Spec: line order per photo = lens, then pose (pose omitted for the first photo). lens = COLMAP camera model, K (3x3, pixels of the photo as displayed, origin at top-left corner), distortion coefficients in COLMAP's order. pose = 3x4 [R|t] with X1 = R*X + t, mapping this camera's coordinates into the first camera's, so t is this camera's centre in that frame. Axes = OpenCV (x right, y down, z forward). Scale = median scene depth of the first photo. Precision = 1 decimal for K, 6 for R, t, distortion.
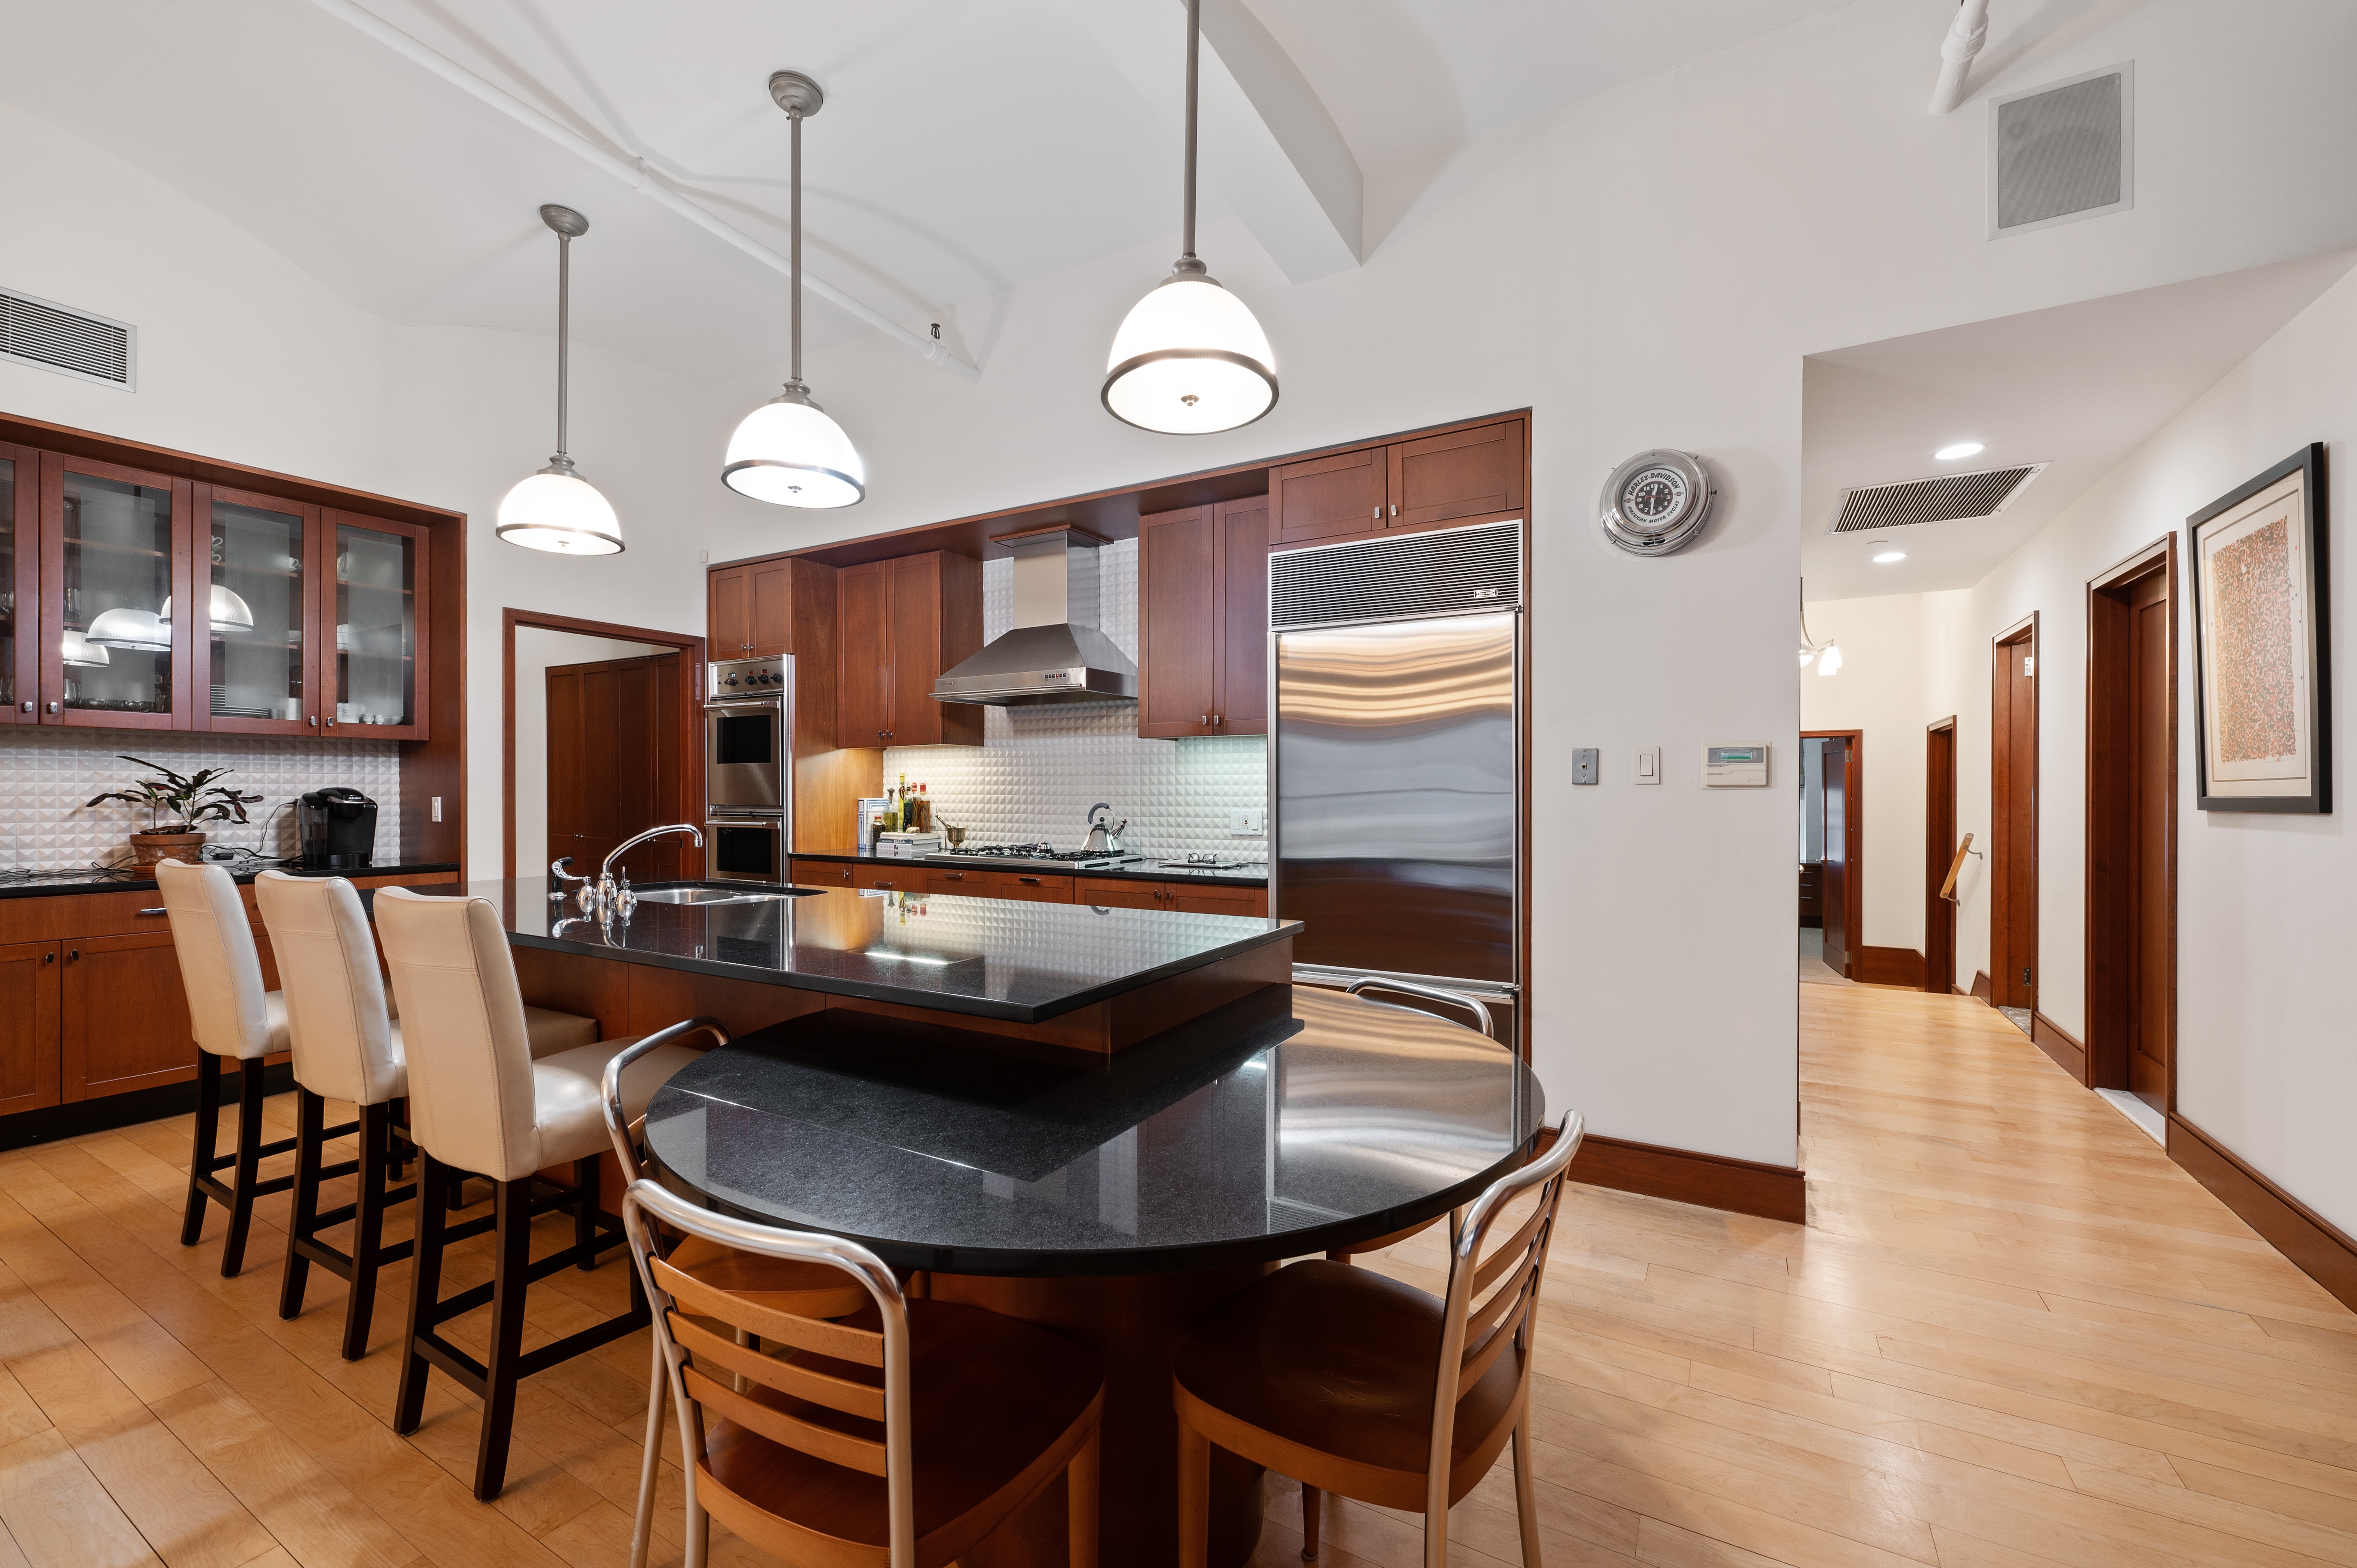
lens RADIAL K [[969.0, 0, 1181.3], [0, 969.0, 800.2], [0, 0, 1]] dist [0.004208, -0.000571]
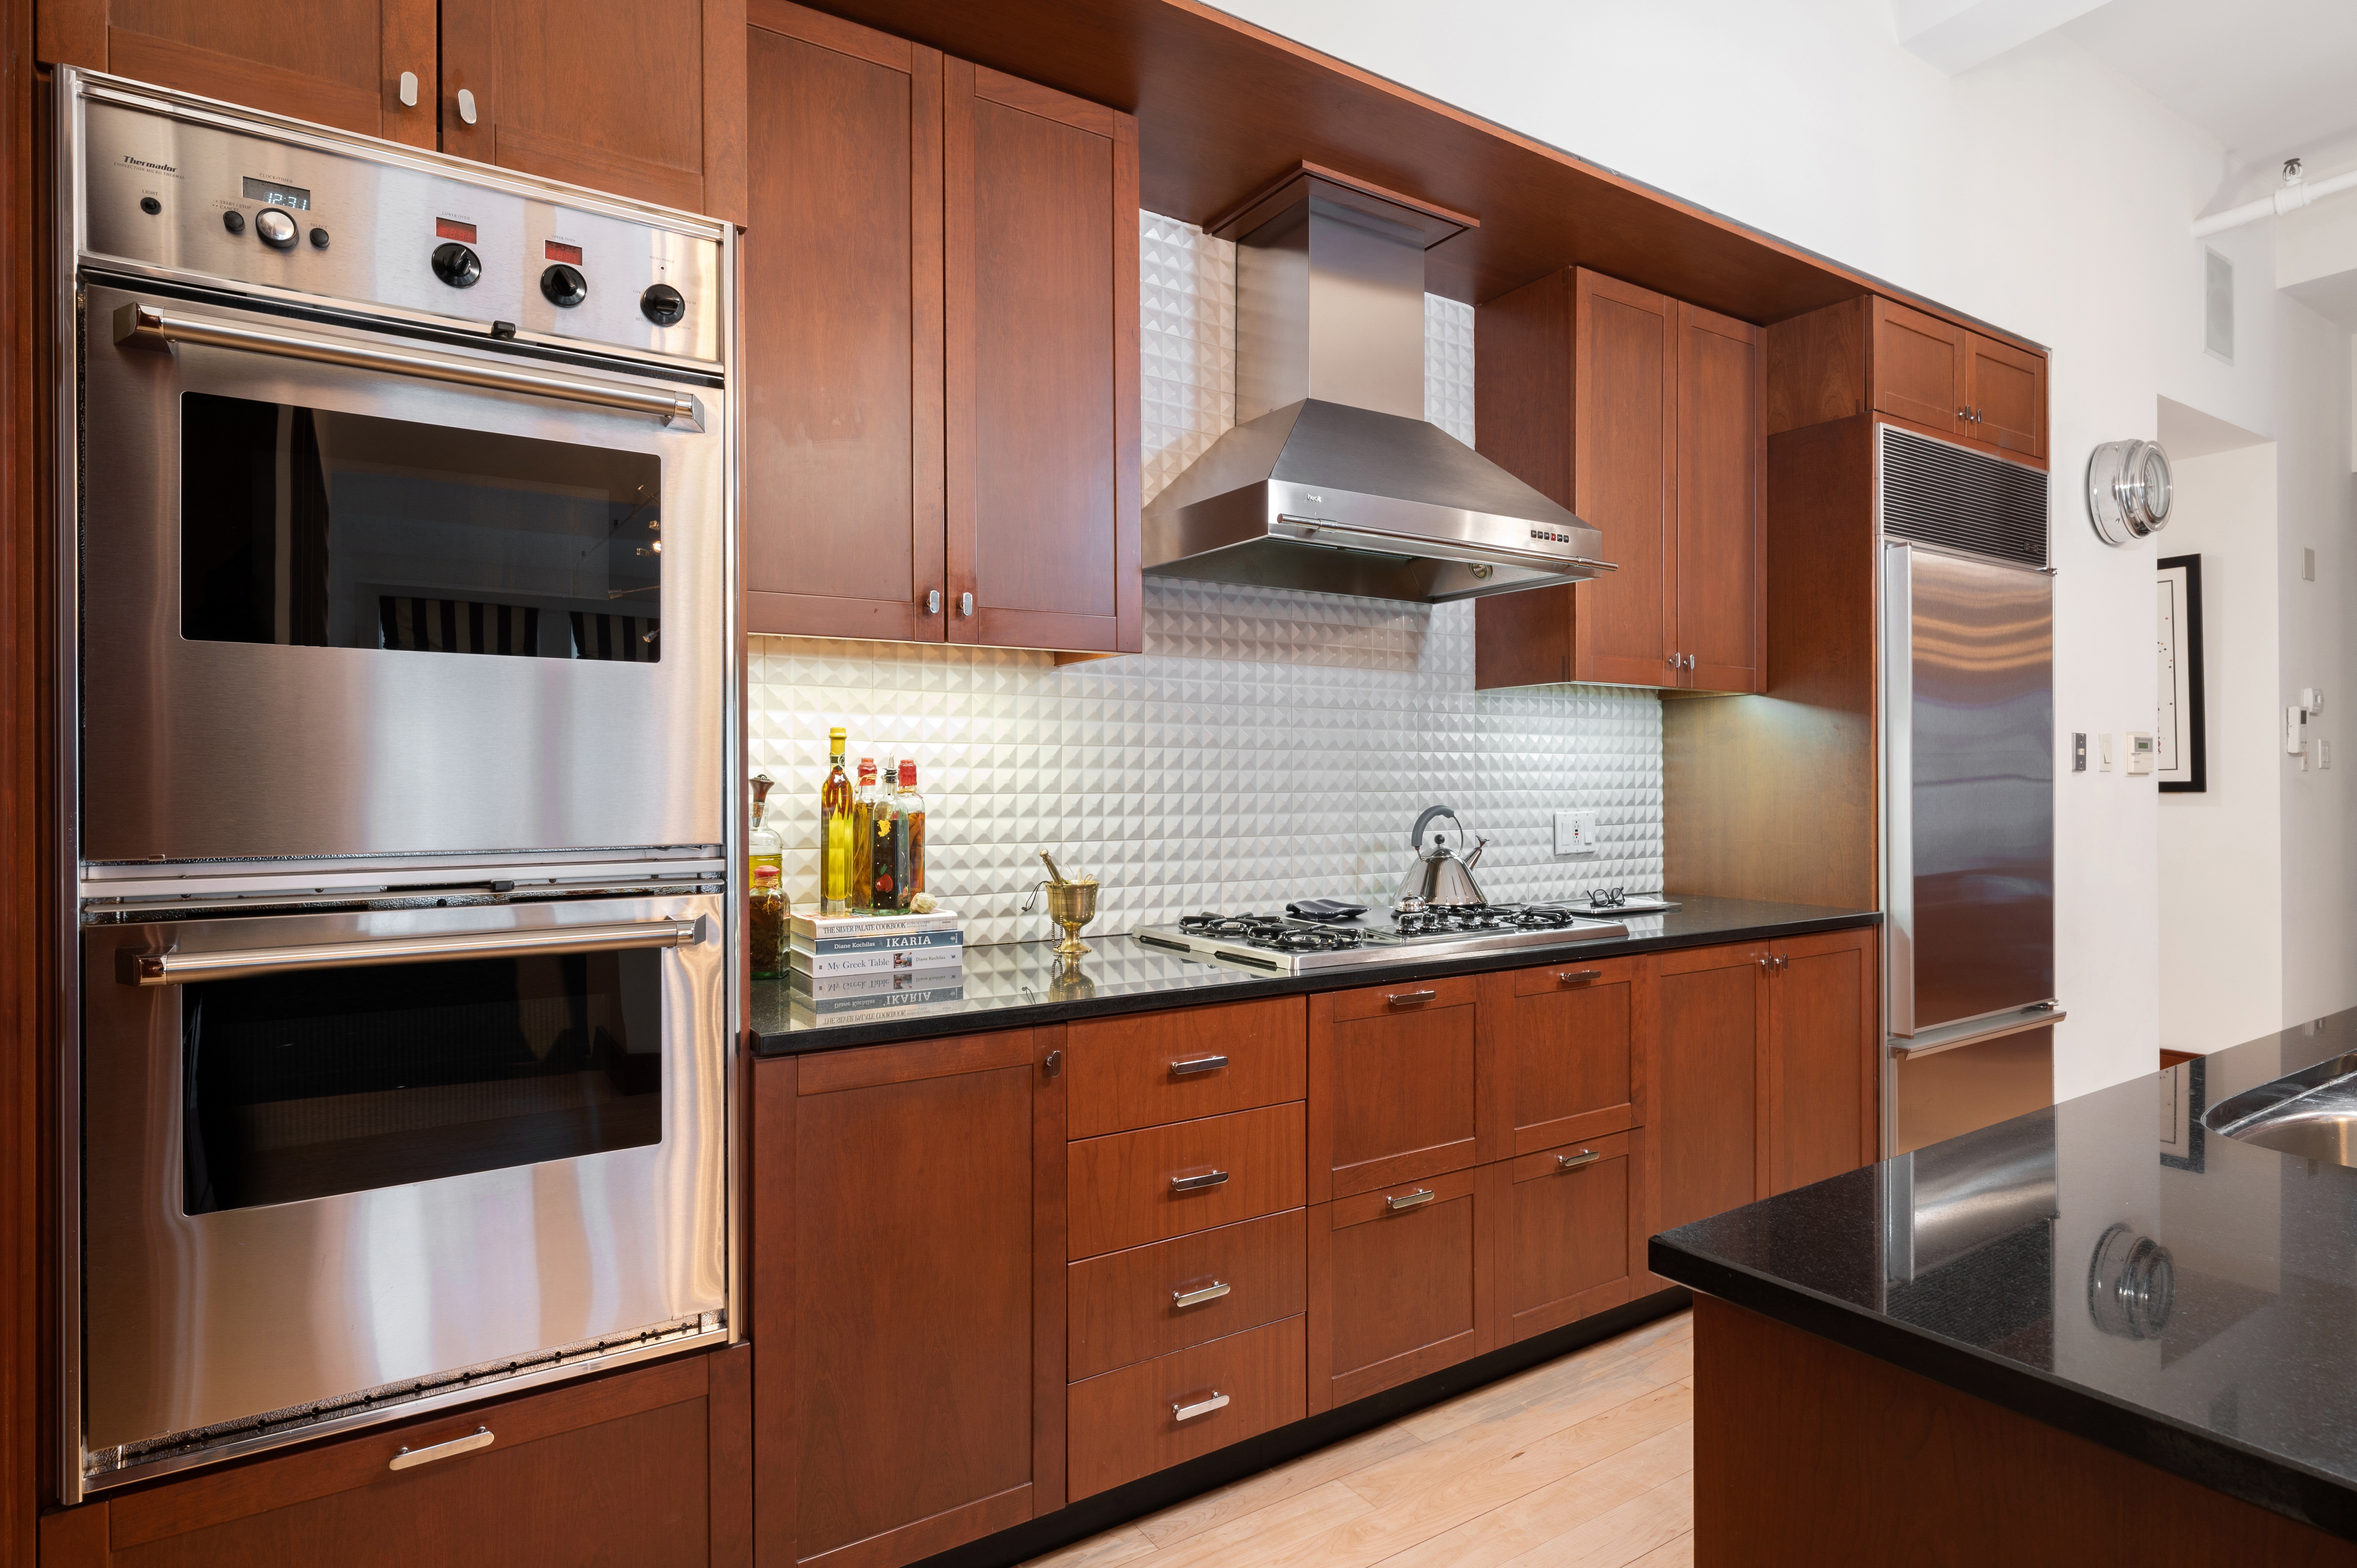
lens RADIAL K [[1236.0, 0, 1185.0], [0, 1236.0, 791.7], [0, 0, 1]] dist [-0.004452, -0.001329]
pose [[0.443816, -0.009398, 0.896069, -0.832015], [0.013458, 0.999902, 0.003821, -0.010121], [-0.896017, 0.010364, 0.443899, 0.993100]]
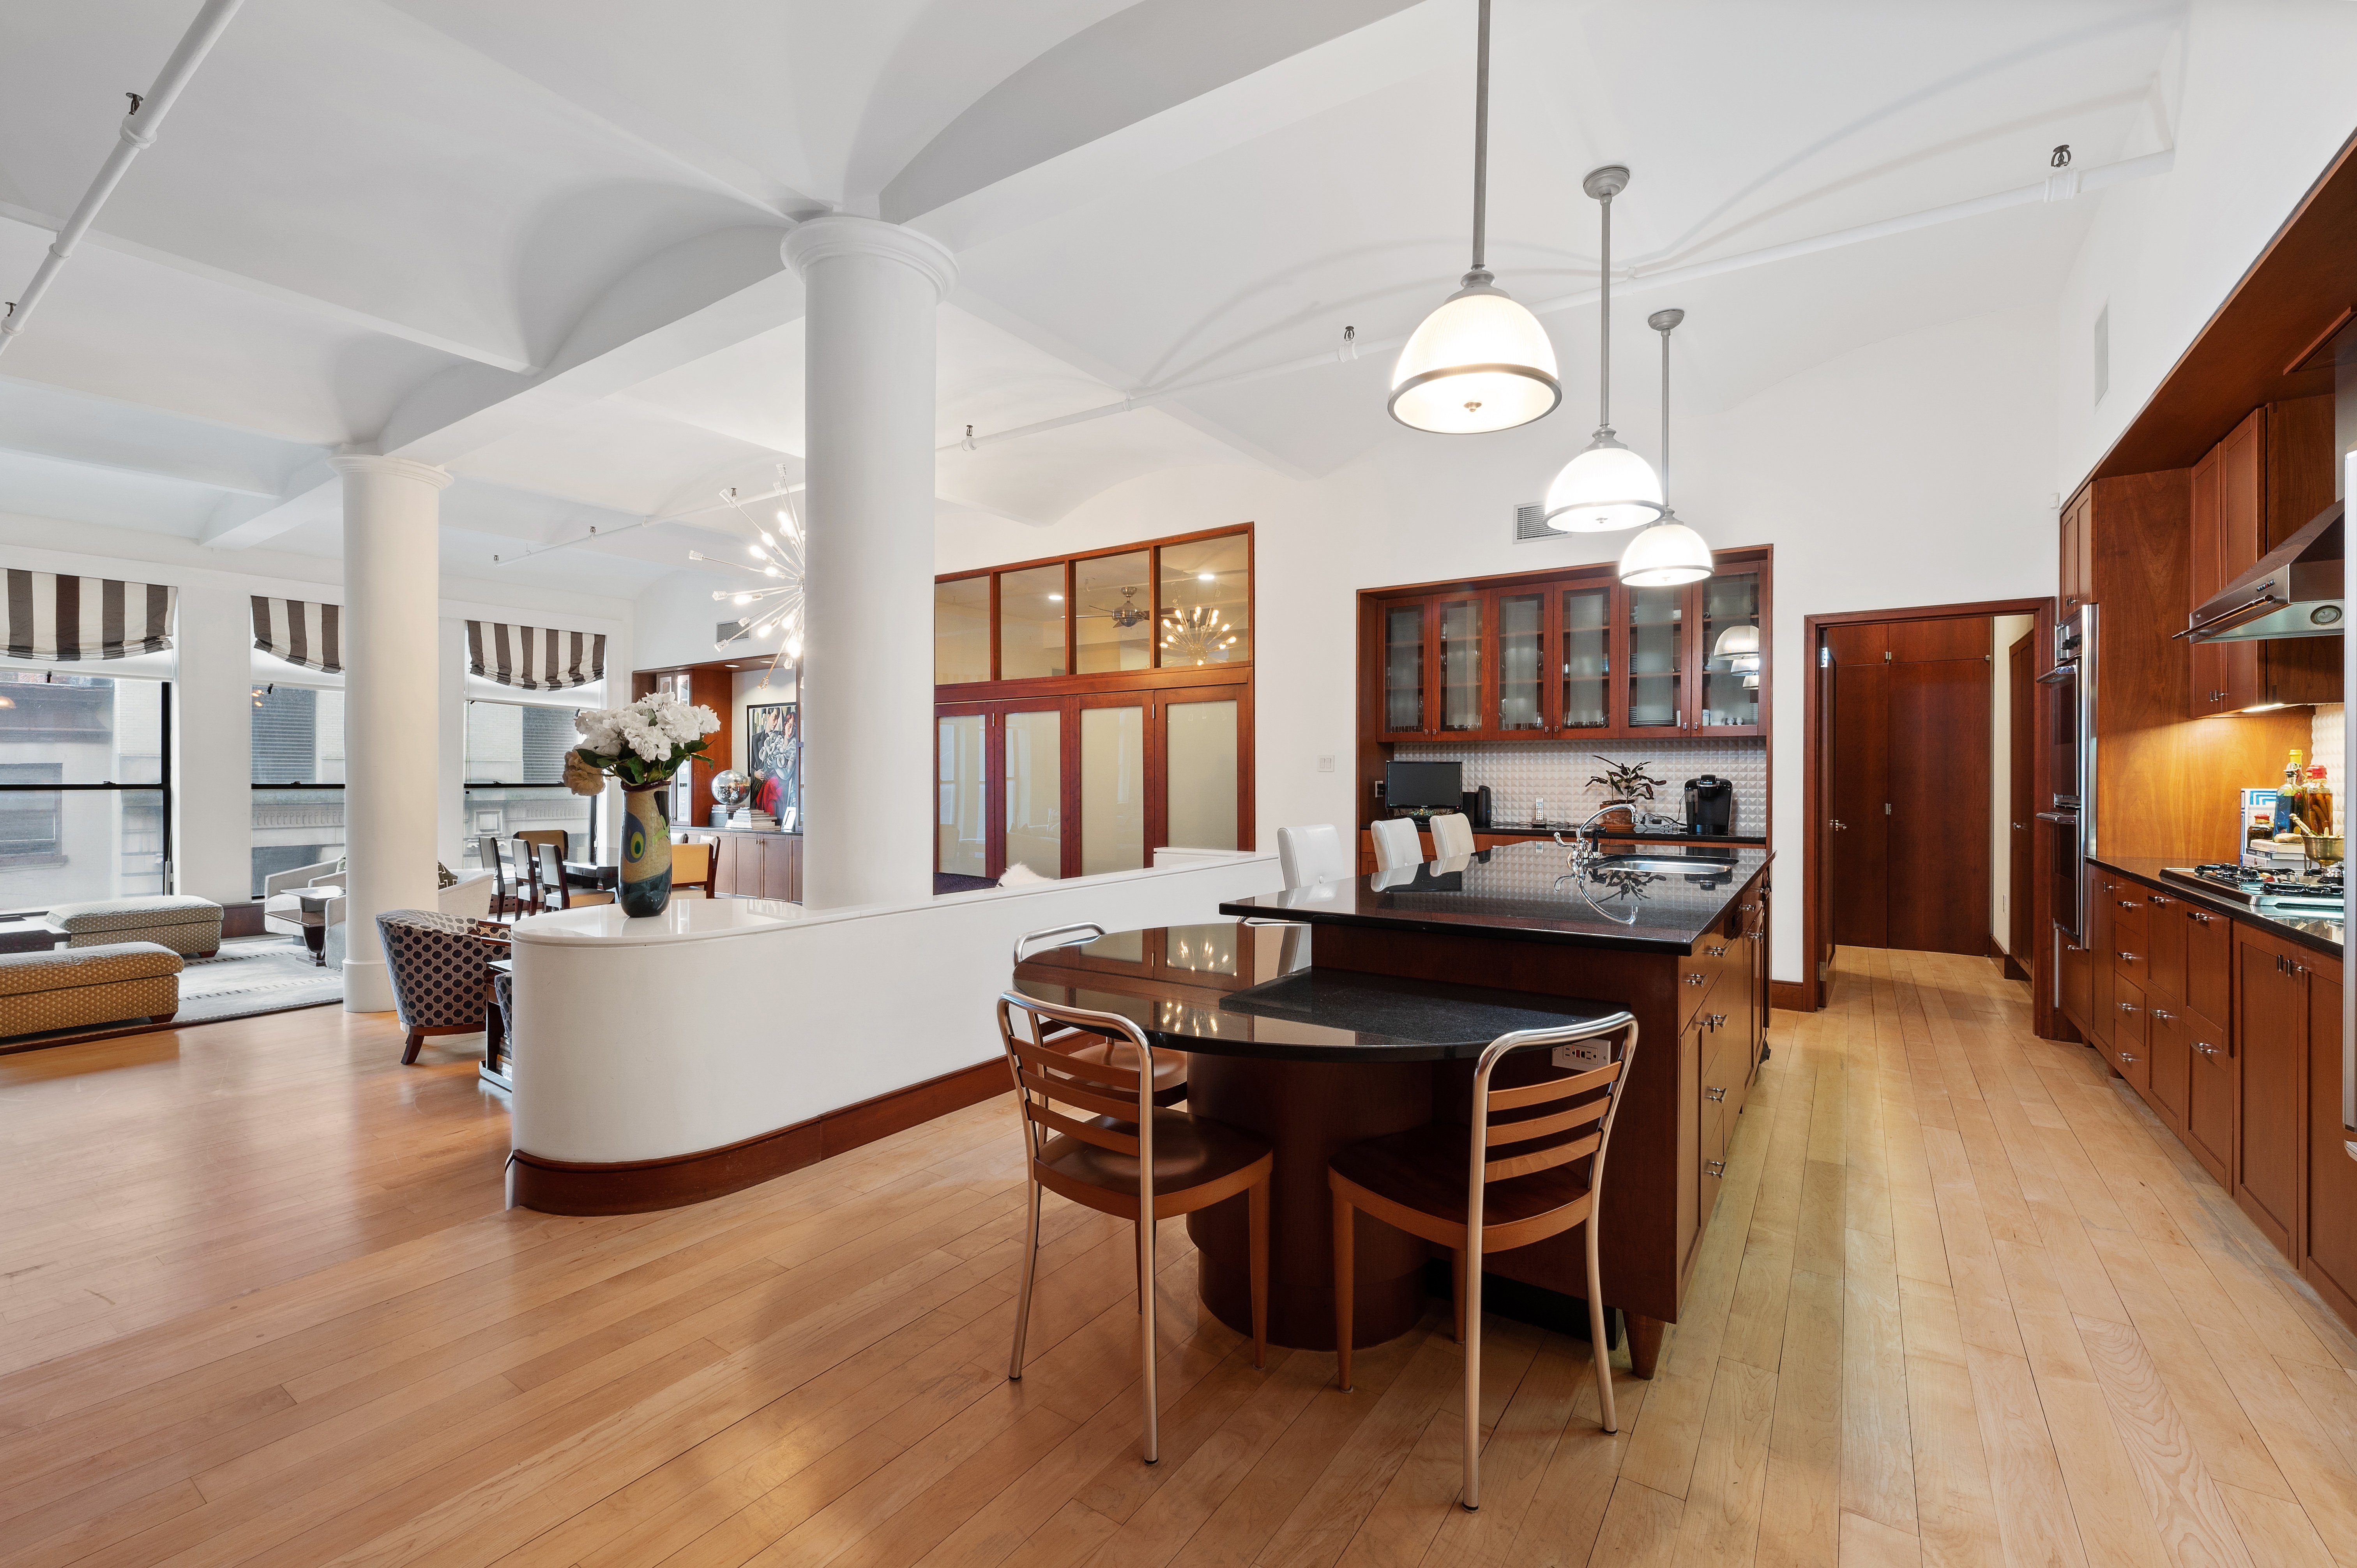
lens RADIAL K [[969.0, 0, 1157.5], [0, 969.0, 784.3], [0, 0, 1]] dist [0.004208, -0.000571]
pose [[-0.075890, 0.006688, -0.997094, 0.585880], [-0.010387, 0.999918, 0.007498, -0.002568], [0.997062, 0.010925, -0.075814, 0.398903]]
